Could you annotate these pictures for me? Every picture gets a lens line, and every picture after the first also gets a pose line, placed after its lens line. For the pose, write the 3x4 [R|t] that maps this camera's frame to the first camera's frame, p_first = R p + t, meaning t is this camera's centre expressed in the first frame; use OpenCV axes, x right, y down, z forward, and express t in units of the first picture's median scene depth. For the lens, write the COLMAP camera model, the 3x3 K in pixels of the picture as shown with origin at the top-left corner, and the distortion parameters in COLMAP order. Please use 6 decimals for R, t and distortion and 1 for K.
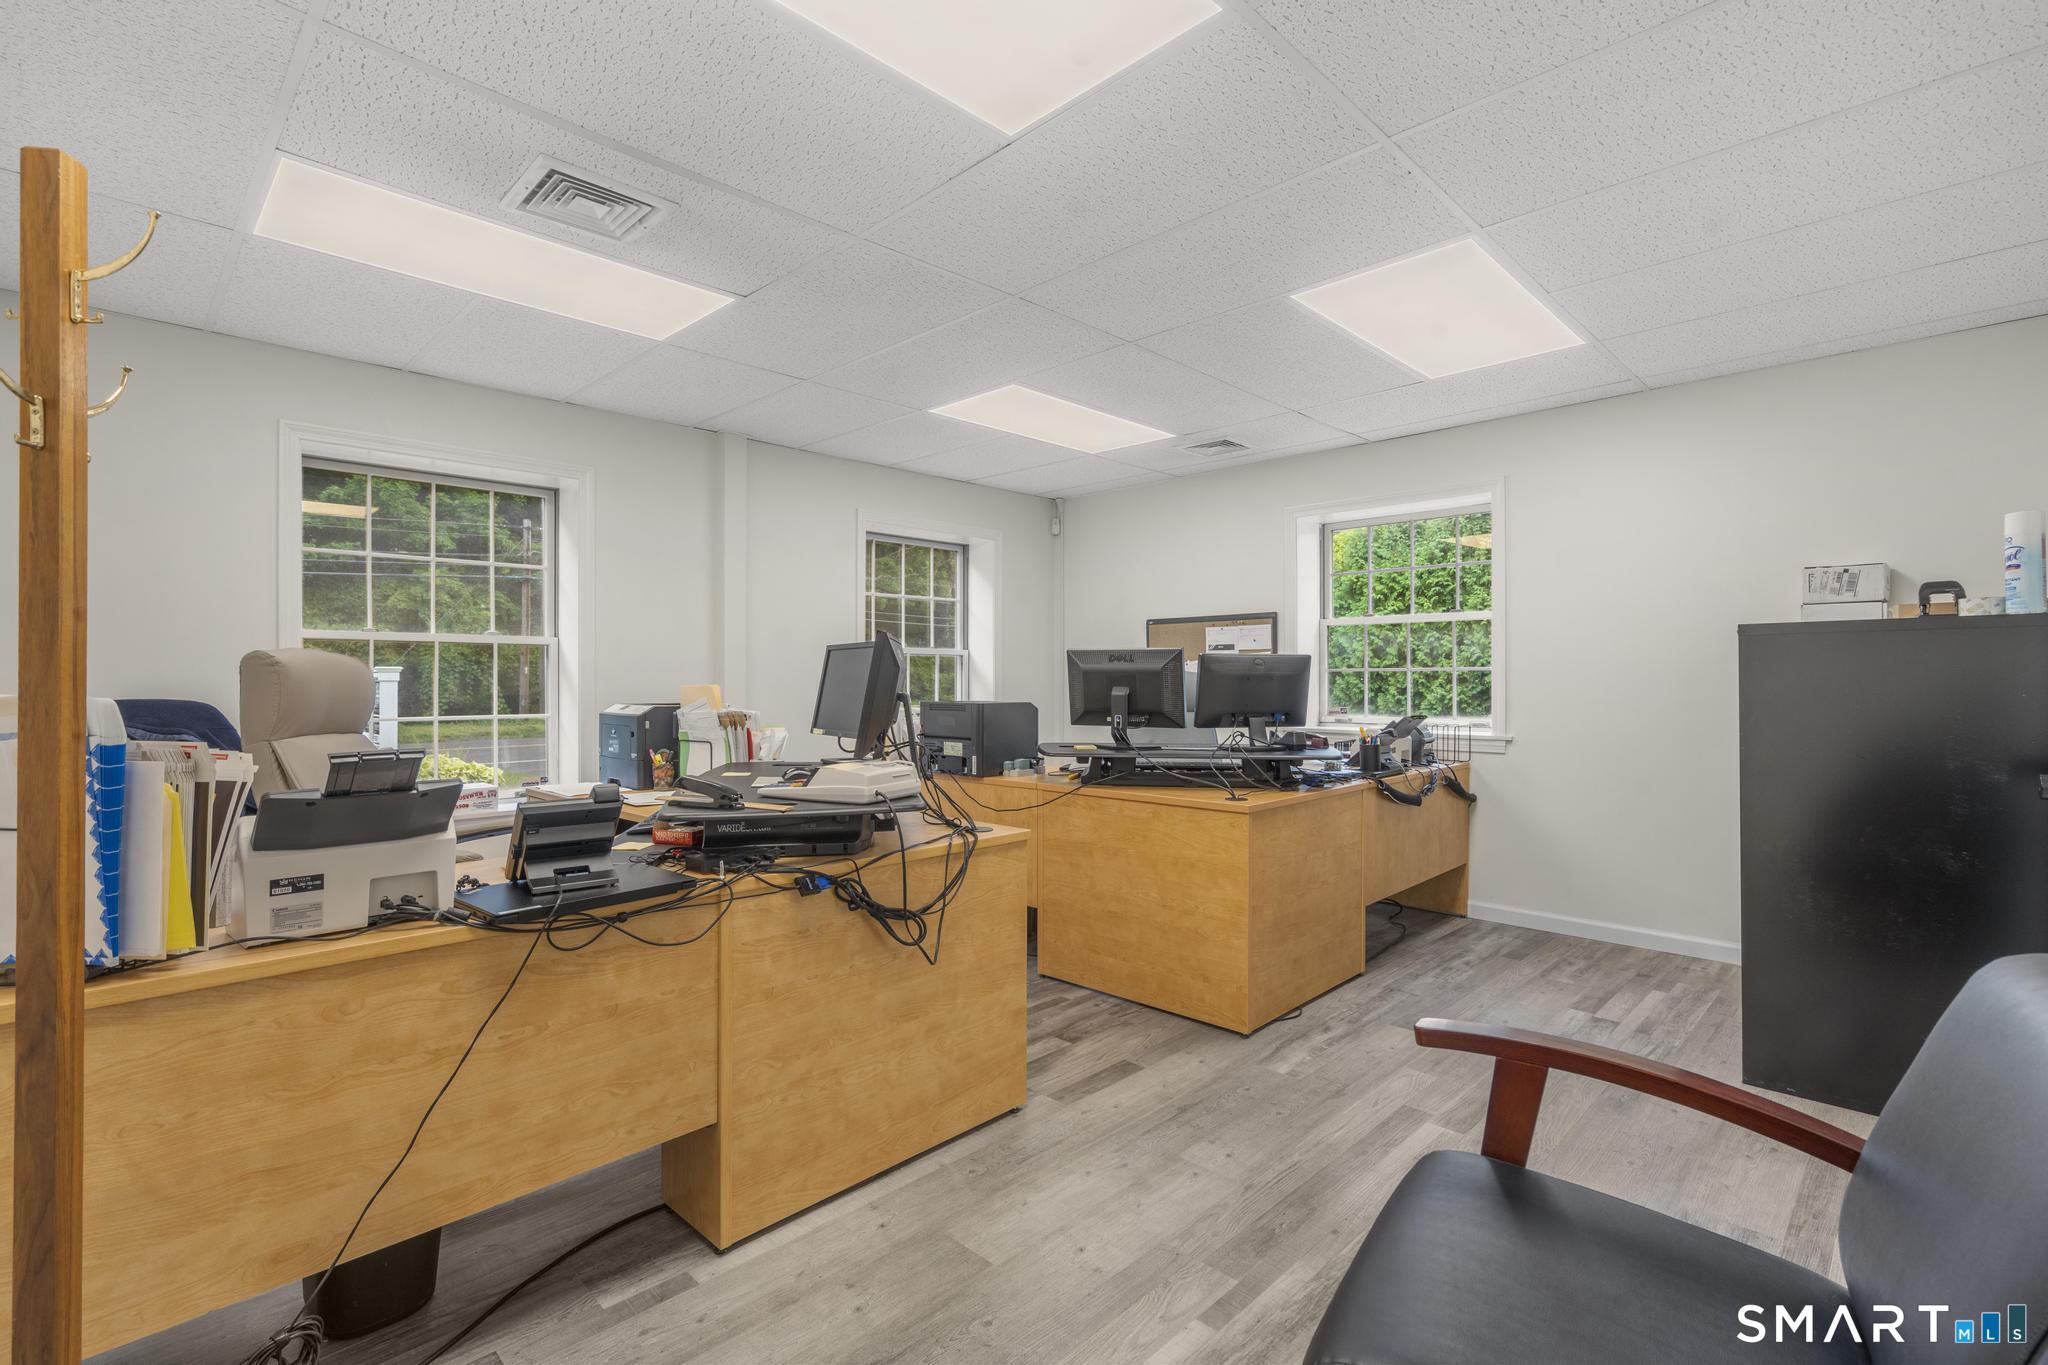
lens RADIAL K [[936.6, 0, 1023.6], [0, 936.6, 679.4], [0, 0, 1]] dist [-0.005190, 0.004291]
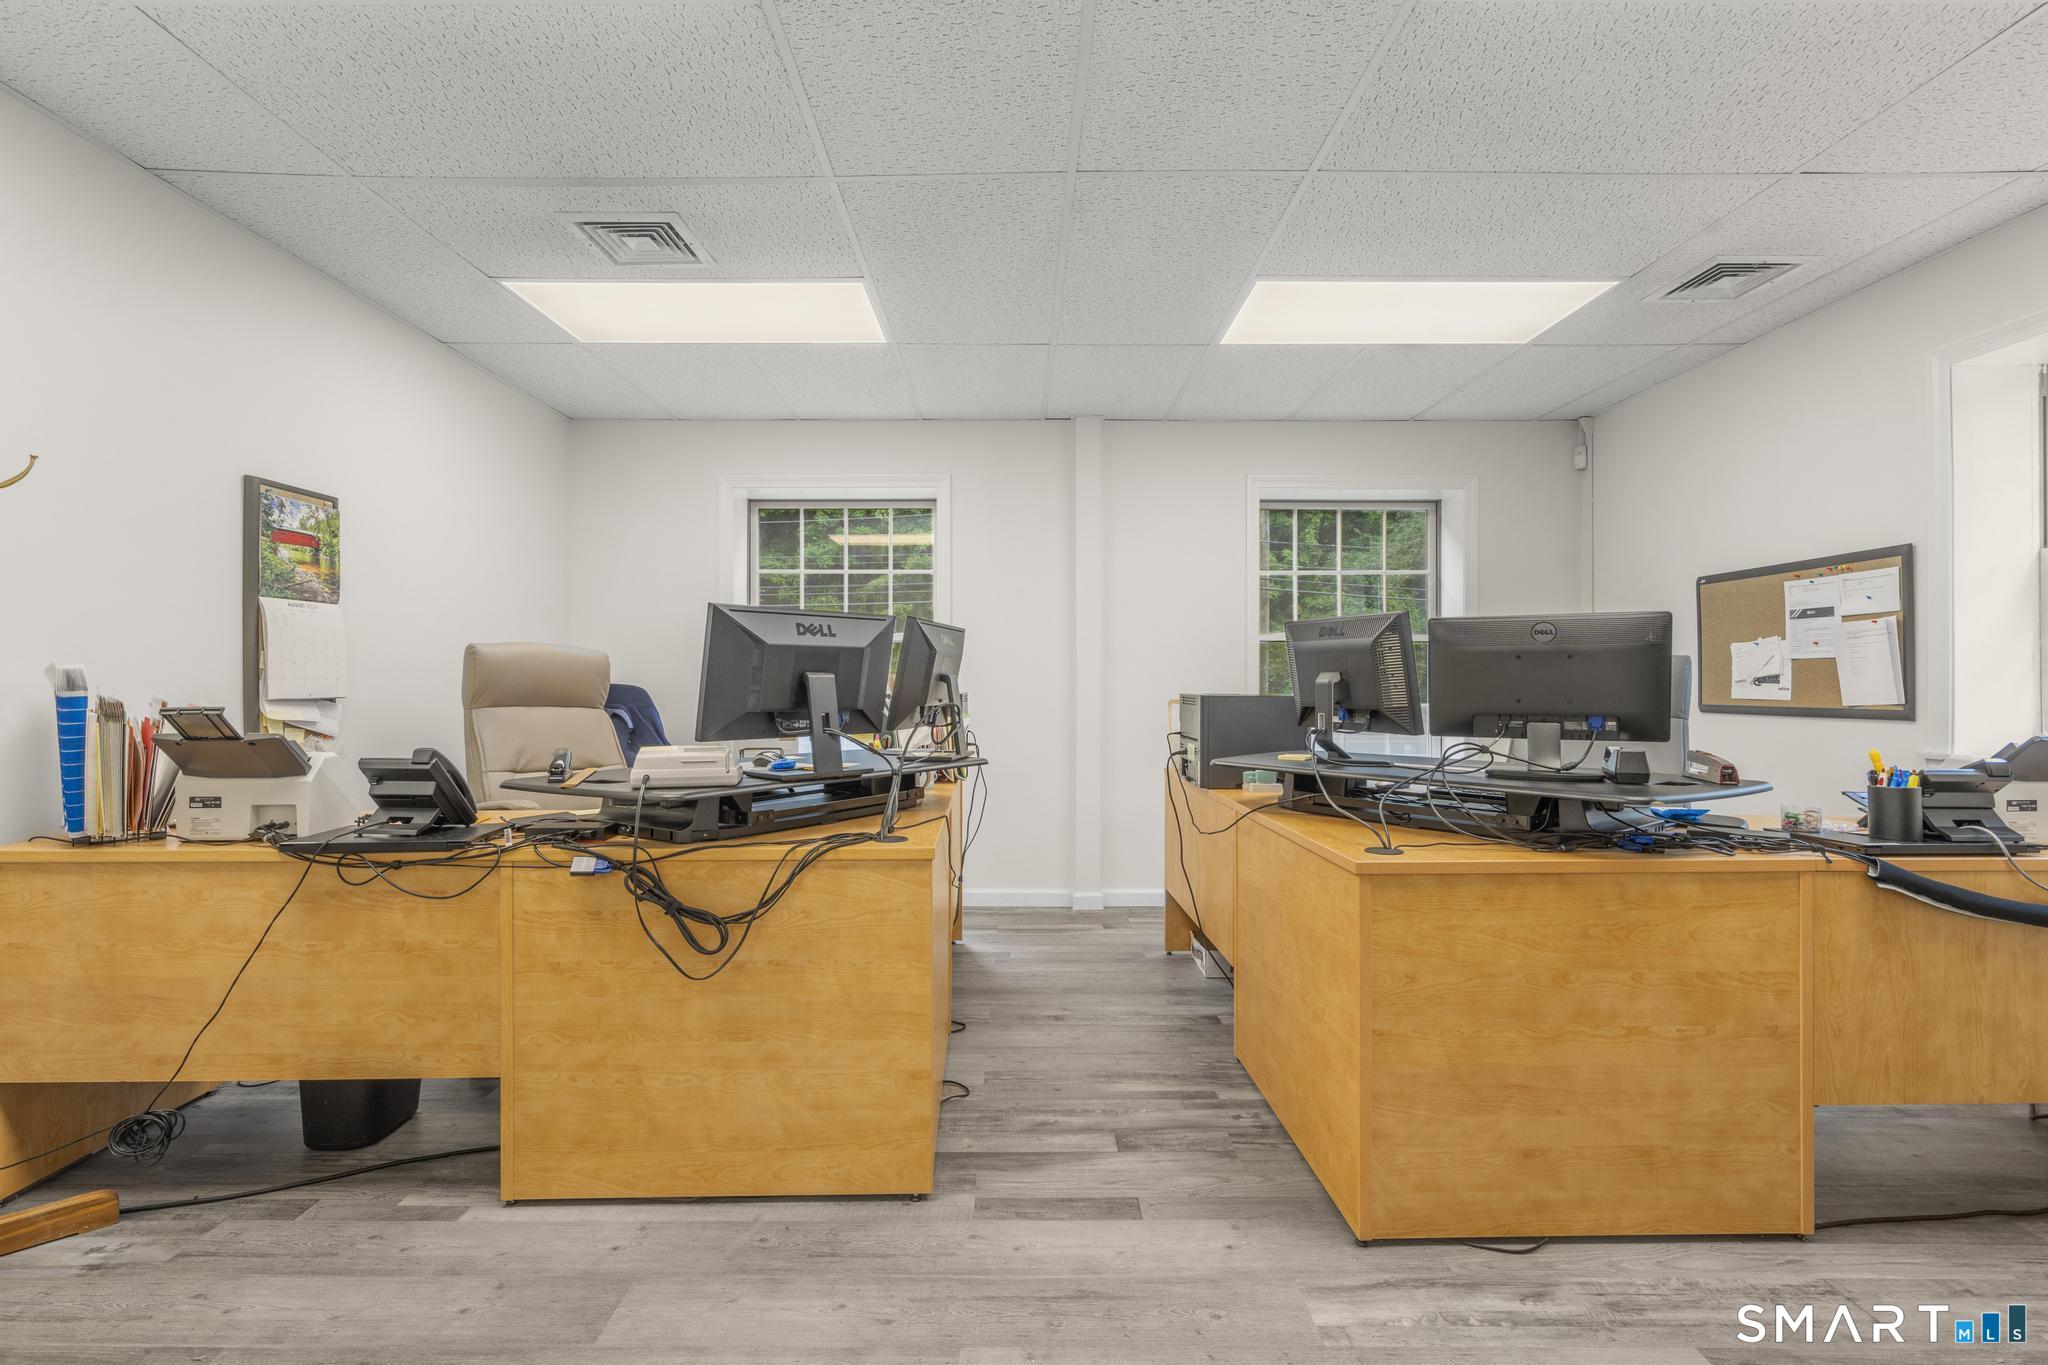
lens RADIAL K [[936.6, 0, 1023.4], [0, 936.6, 682.1], [0, 0, 1]] dist [-0.005190, 0.004291]
pose [[0.704131, -0.002069, -0.710067, 0.676013], [0.000065, 0.999996, -0.002849, 0.026982], [0.710070, 0.001960, 0.704129, 0.549921]]
